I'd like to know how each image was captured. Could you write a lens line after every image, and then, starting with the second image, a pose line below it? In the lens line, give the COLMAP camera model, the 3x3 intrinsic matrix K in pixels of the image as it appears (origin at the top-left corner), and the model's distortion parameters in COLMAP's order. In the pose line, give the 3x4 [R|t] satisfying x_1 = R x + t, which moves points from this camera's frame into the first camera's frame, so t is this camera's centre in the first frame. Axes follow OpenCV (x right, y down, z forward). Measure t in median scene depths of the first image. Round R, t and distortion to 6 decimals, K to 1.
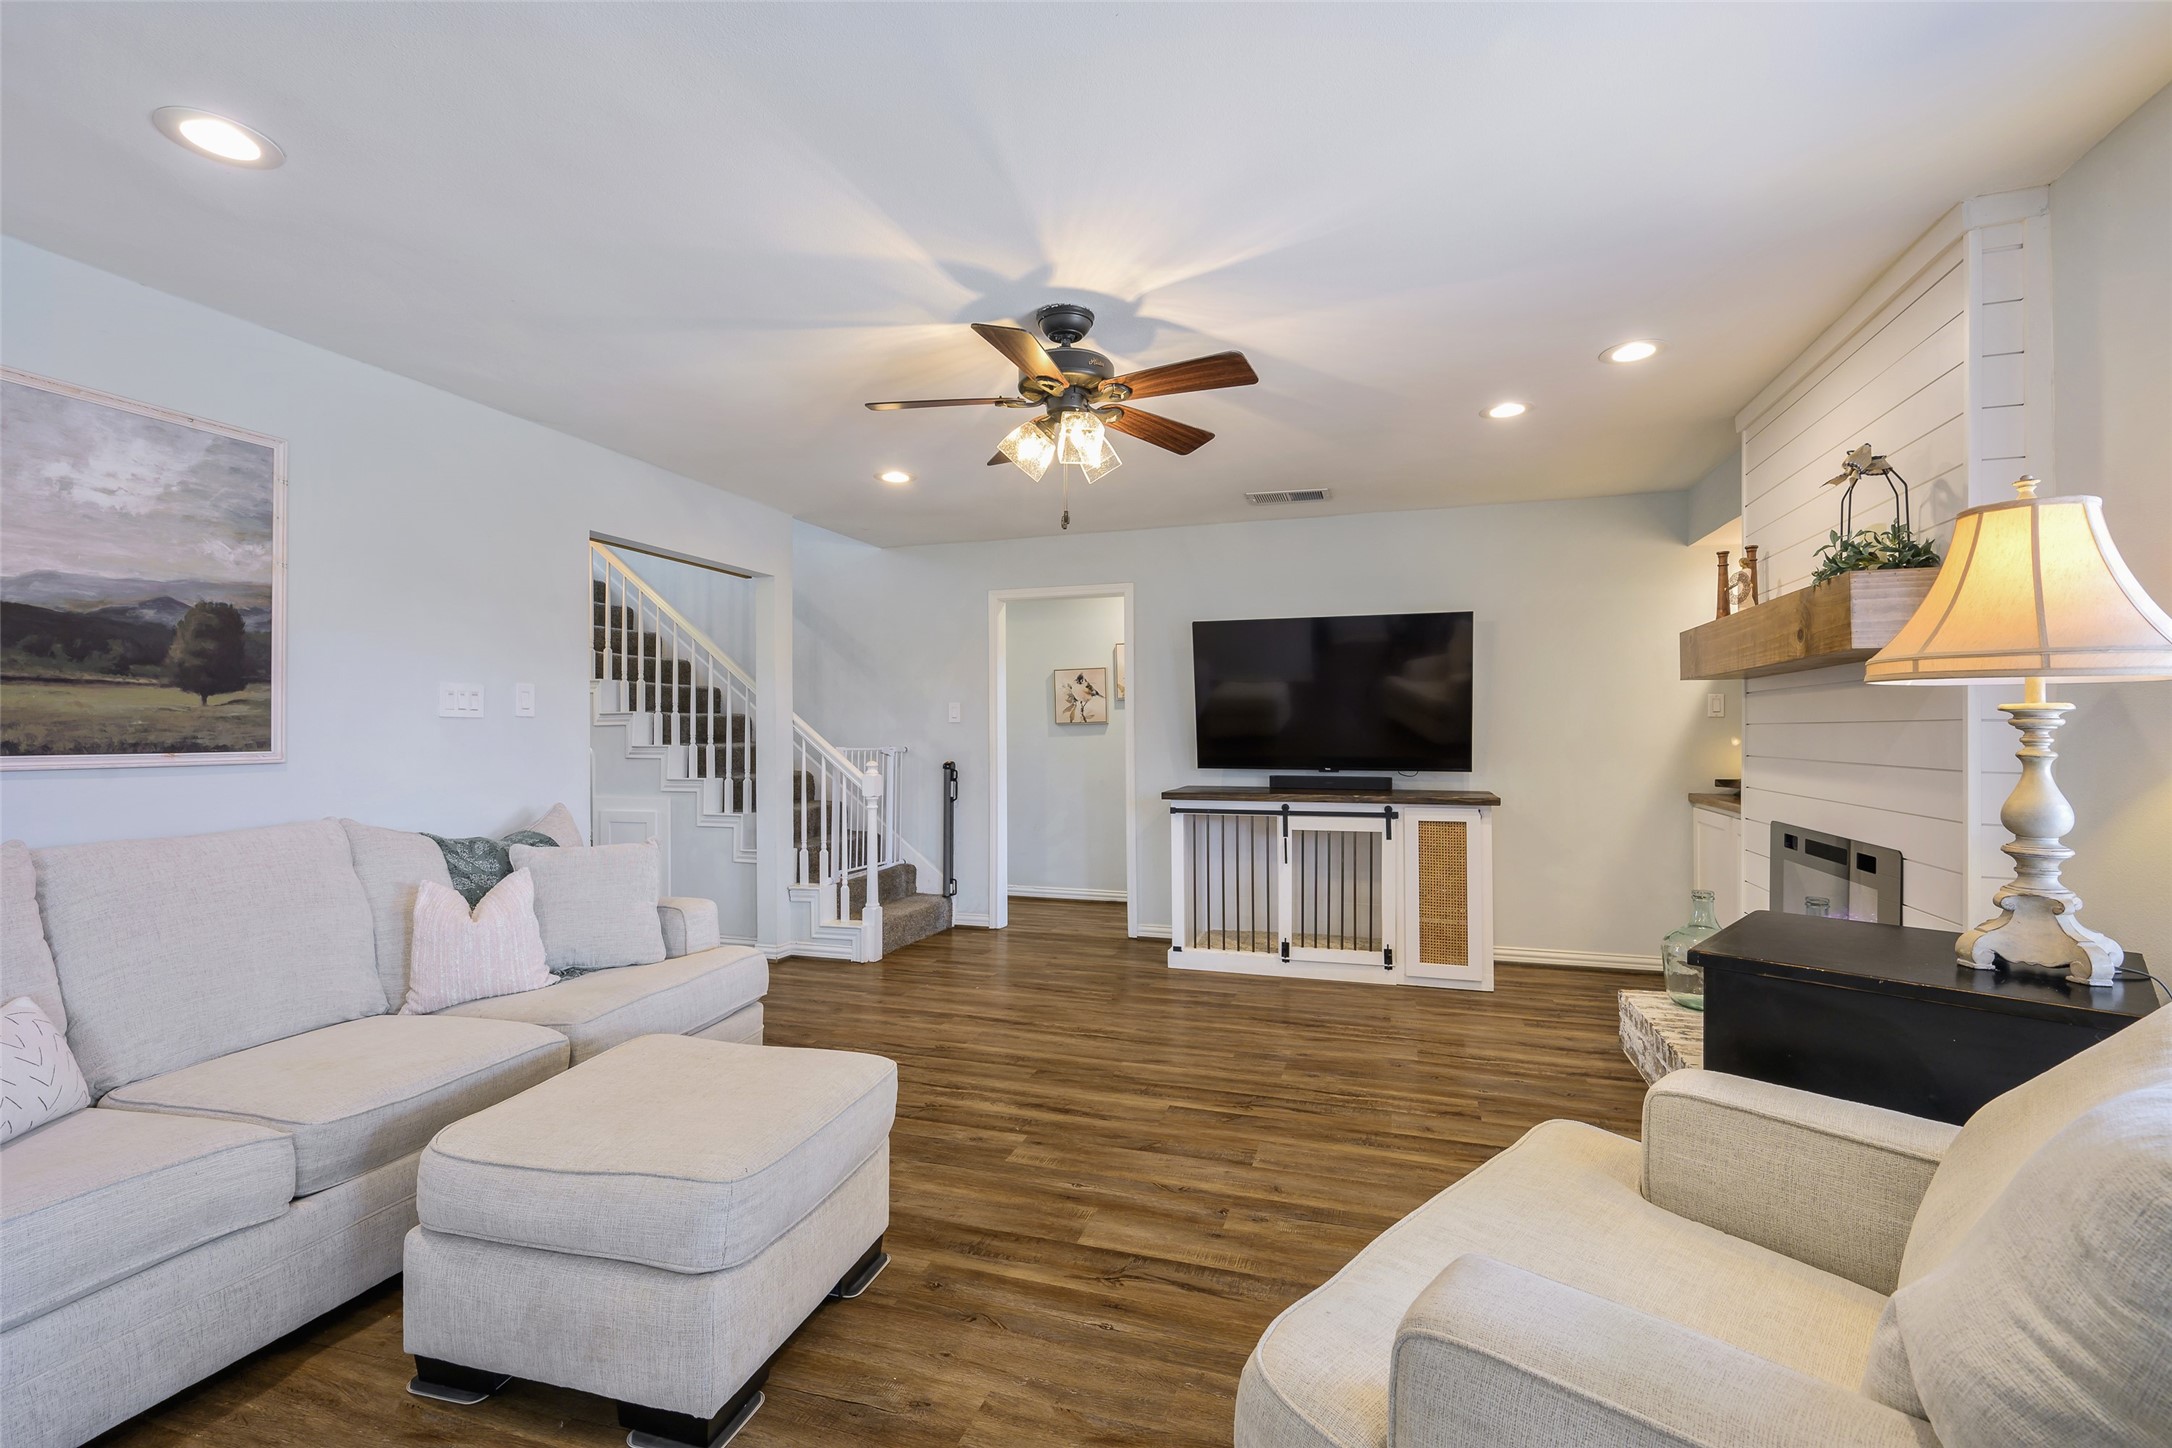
lens RADIAL K [[954.5, 0, 1095.9], [0, 954.5, 724.8], [0, 0, 1]] dist [0.000856, -0.000854]
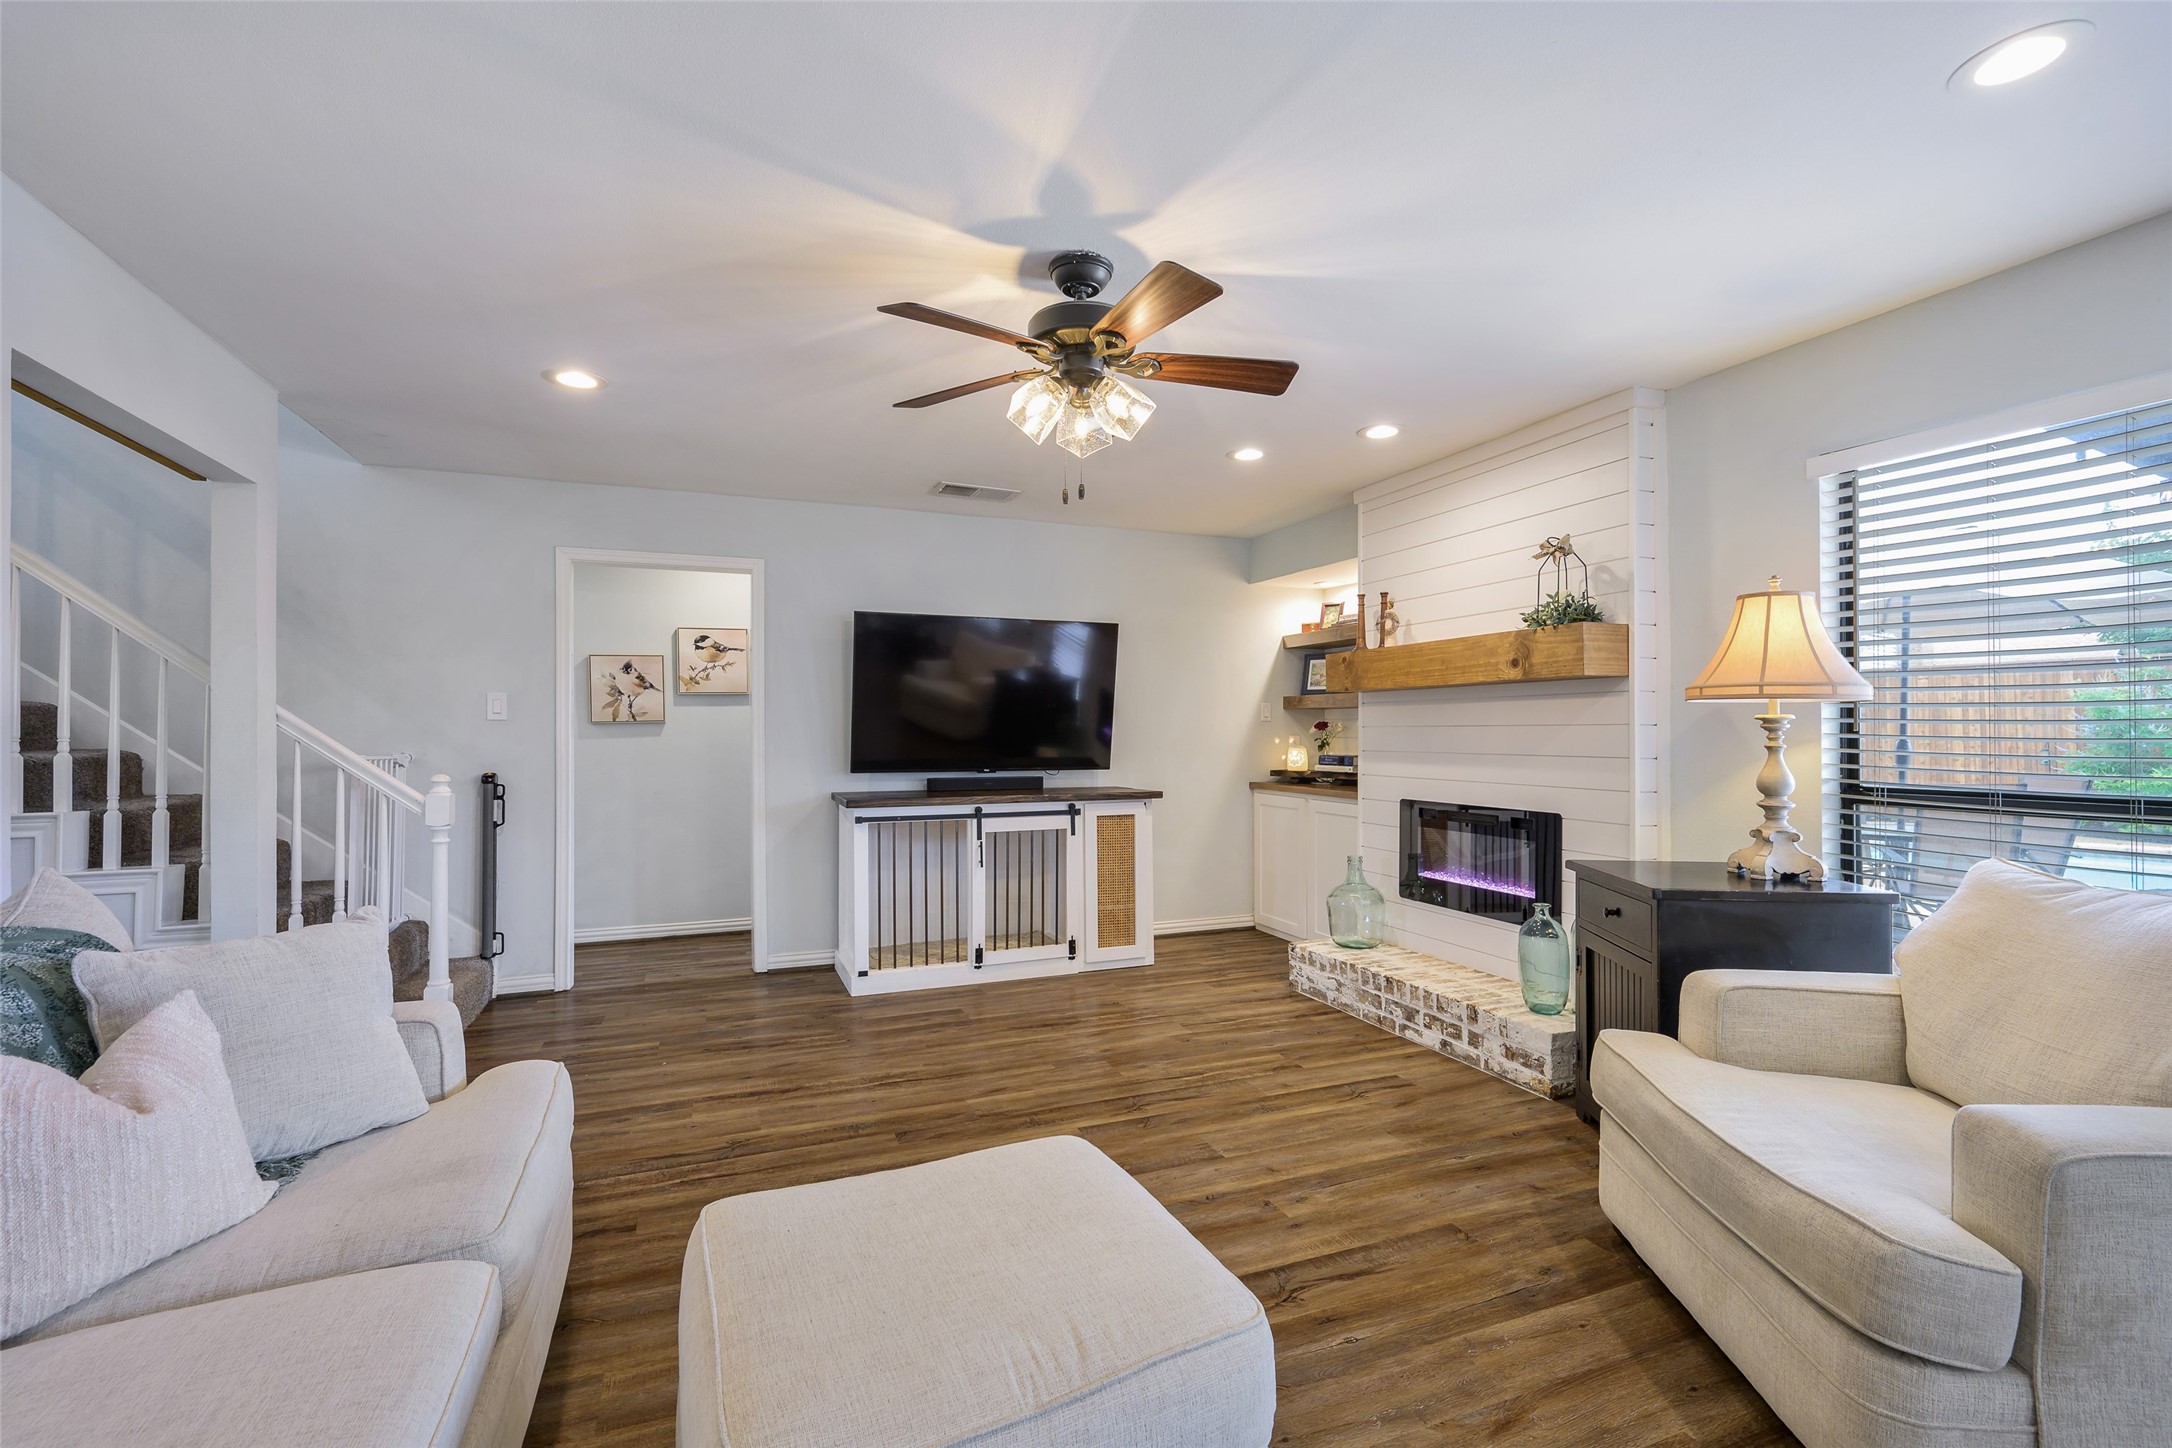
lens RADIAL K [[954.5, 0, 1103.9], [0, 954.5, 725.4], [0, 0, 1]] dist [0.000856, -0.000854]
pose [[0.763926, 0.005872, 0.645277, -0.459235], [-0.005045, 0.999982, -0.003127, 0.003286], [-0.645284, -0.000867, 0.763942, 0.234926]]
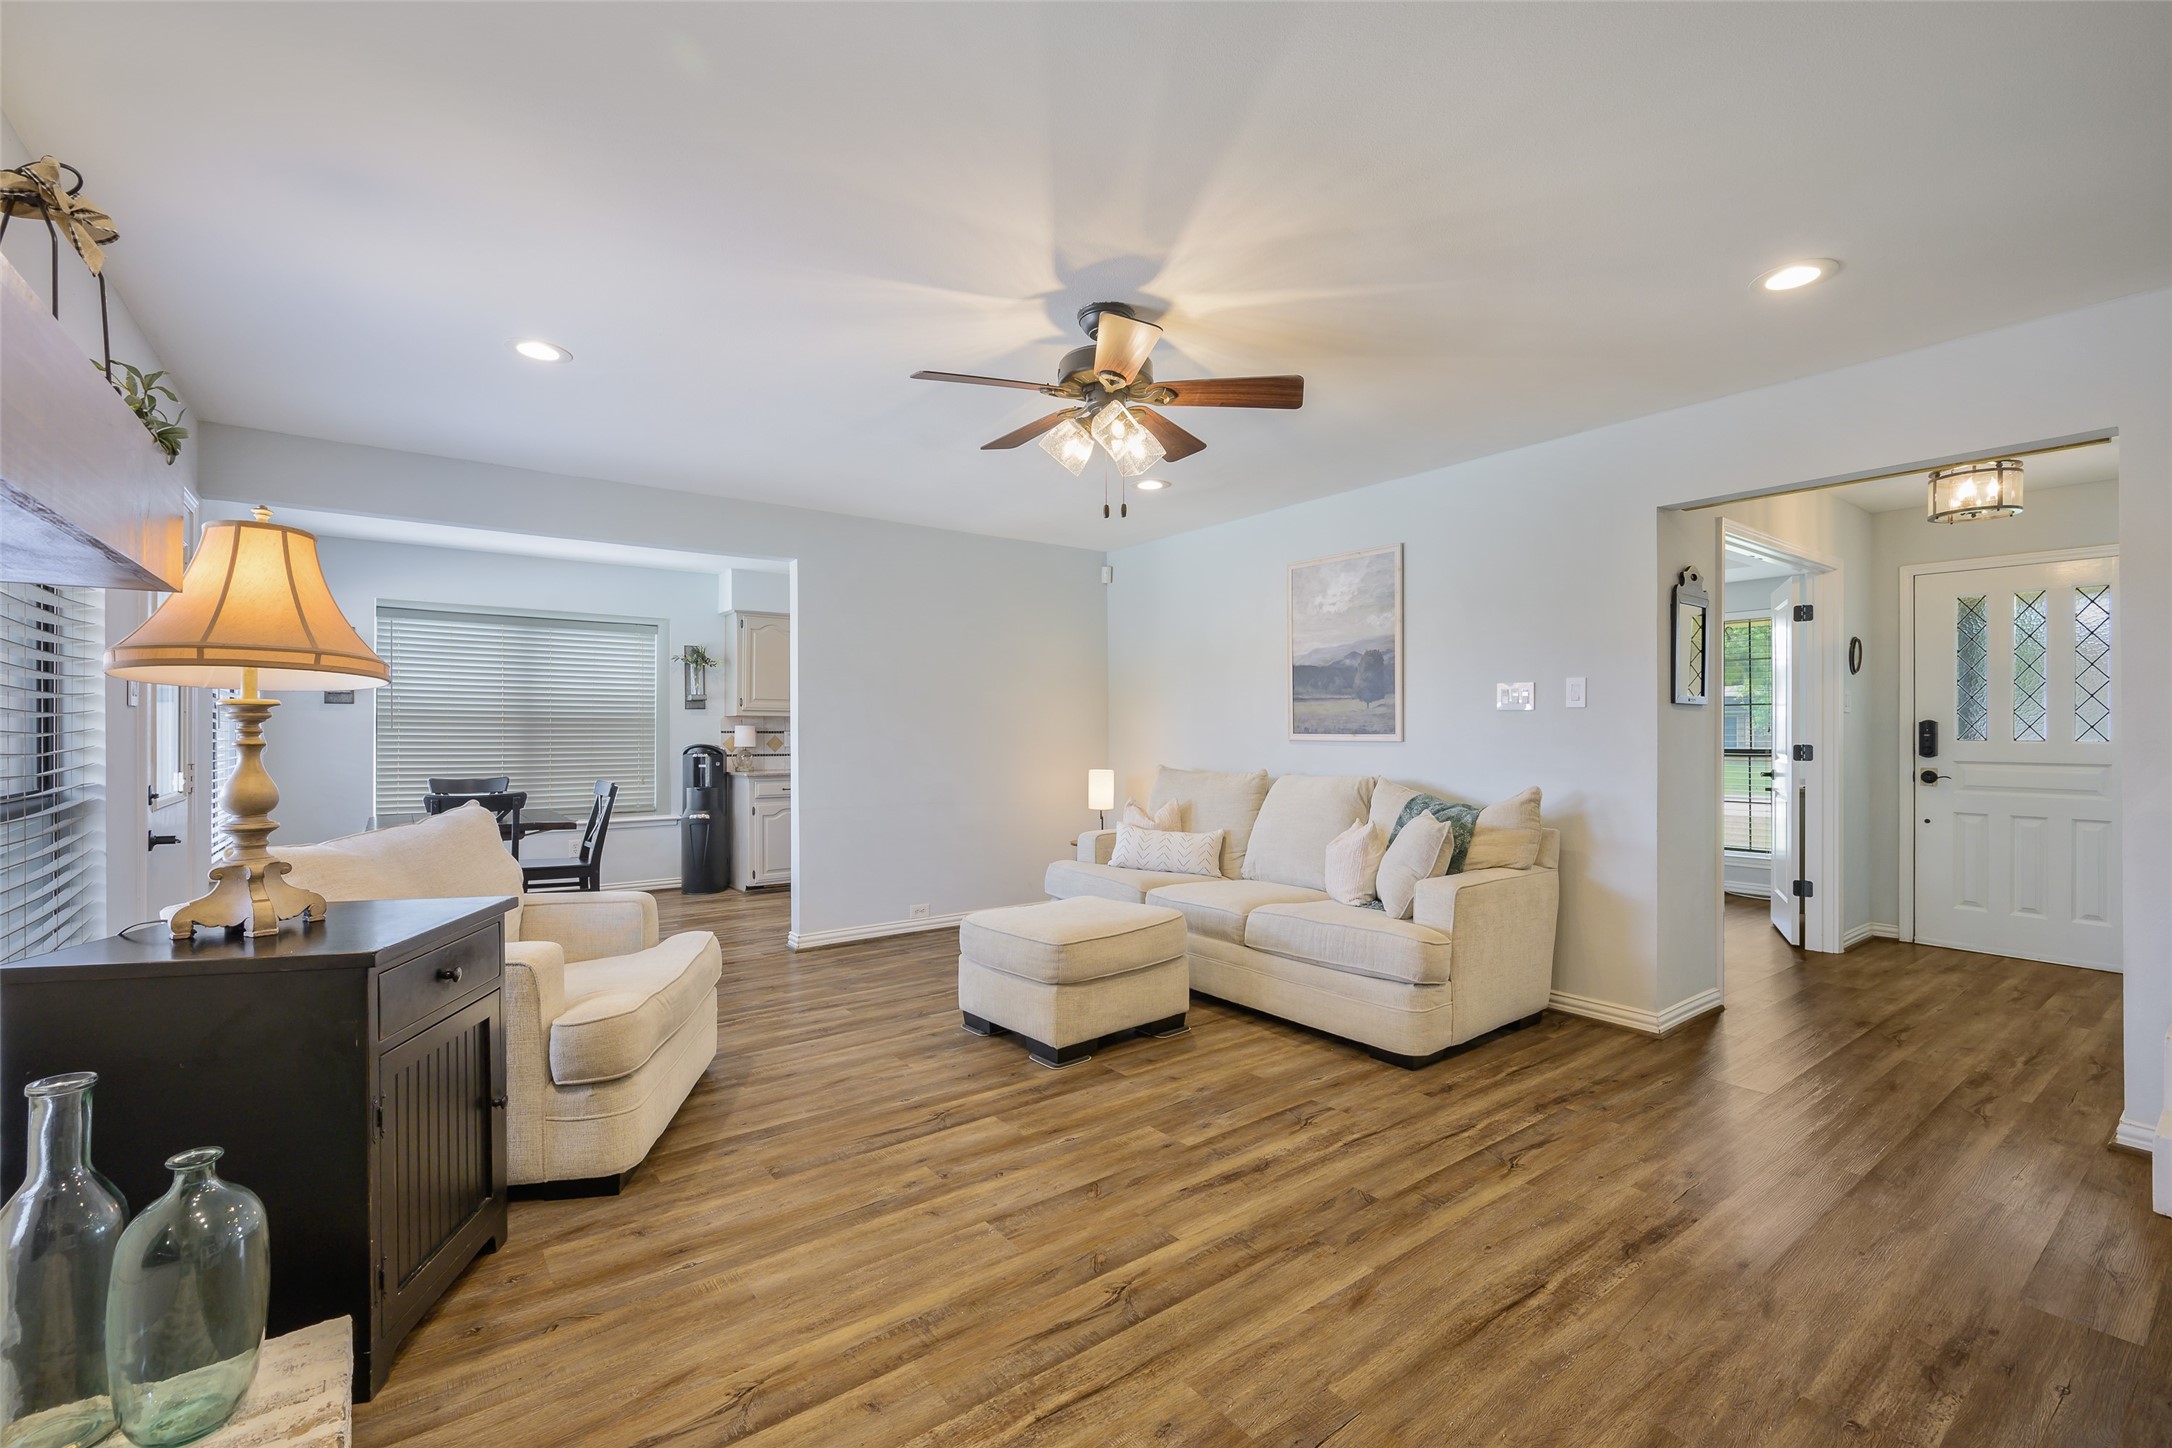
lens RADIAL K [[944.5, 0, 1096.3], [0, 944.5, 730.3], [0, 0, 1]] dist [-0.002114, 0.000260]
pose [[-0.577049, 0.006869, -0.816681, 0.620486], [0.011621, 0.999932, 0.000199, 0.011415], [0.816627, -0.009376, -0.577090, 1.219836]]
